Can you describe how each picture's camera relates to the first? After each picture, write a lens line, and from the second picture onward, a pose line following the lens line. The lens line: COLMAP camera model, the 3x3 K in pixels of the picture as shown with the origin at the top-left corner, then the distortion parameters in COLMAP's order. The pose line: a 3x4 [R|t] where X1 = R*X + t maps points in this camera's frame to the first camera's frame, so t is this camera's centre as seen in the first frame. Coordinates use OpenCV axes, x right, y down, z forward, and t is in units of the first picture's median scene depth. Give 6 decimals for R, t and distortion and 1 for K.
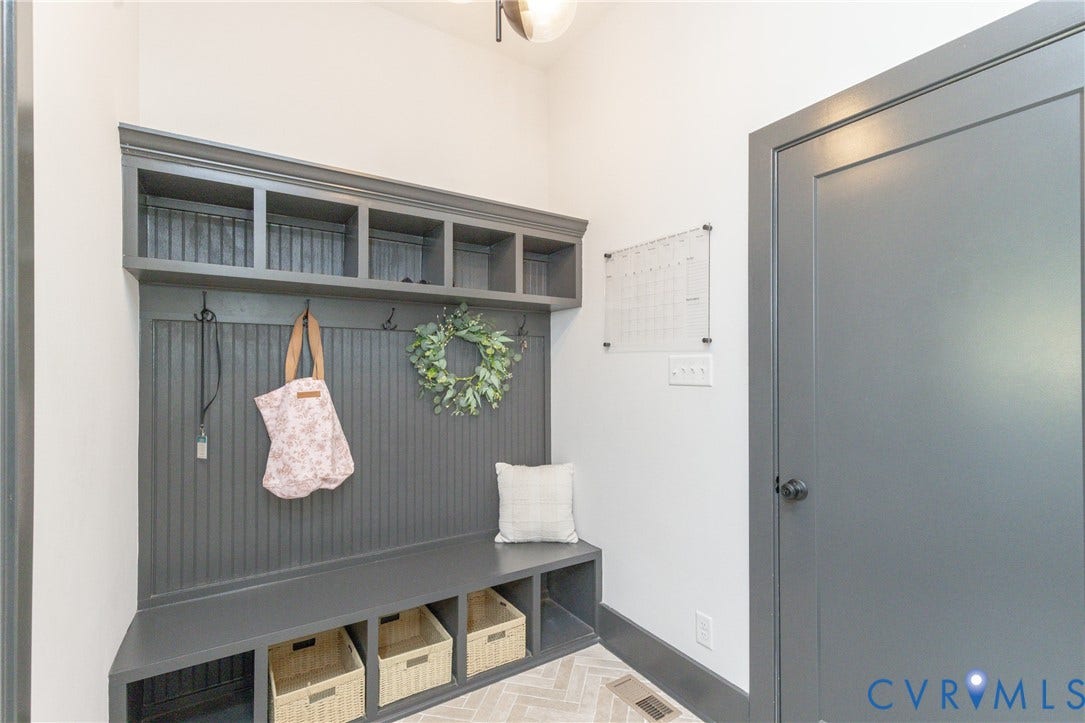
lens RADIAL K [[494.1, 0, 545.1], [0, 494.1, 367.3], [0, 0, 1]] dist [-0.001113, -0.000375]
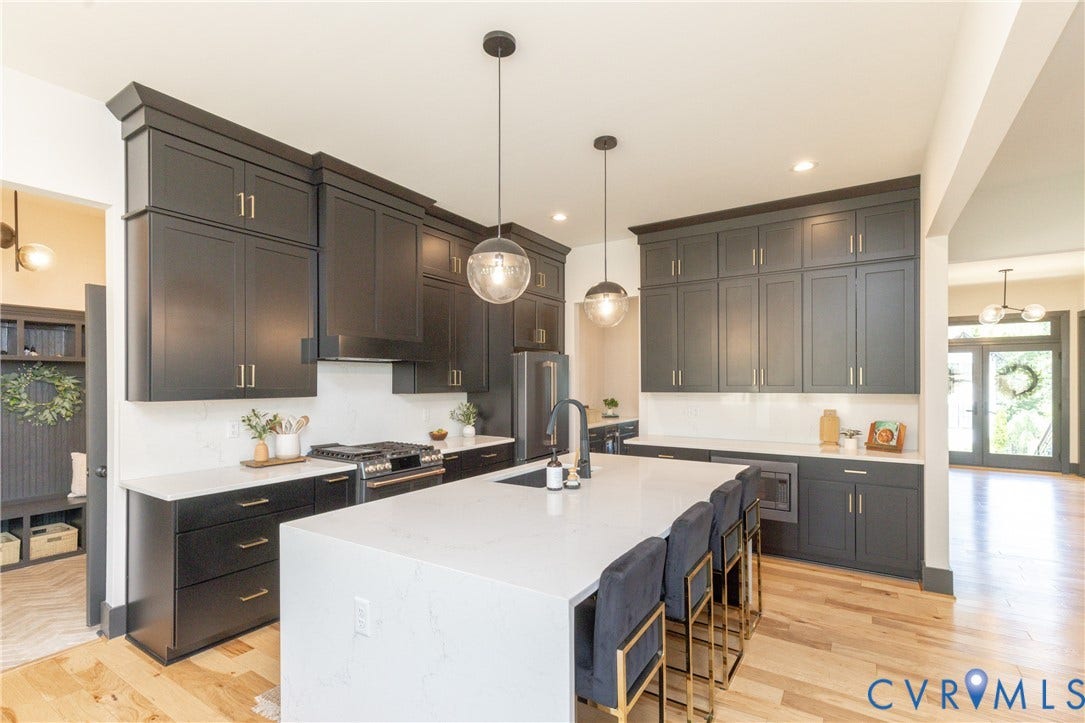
lens RADIAL K [[494.1, 0, 541.0], [0, 494.1, 380.4], [0, 0, 1]] dist [-0.001113, -0.000375]
pose [[0.902761, -0.002027, 0.430138, 0.680457], [0.004469, 0.999979, -0.004666, -0.045165], [-0.430119, 0.006135, 0.902751, -1.335319]]
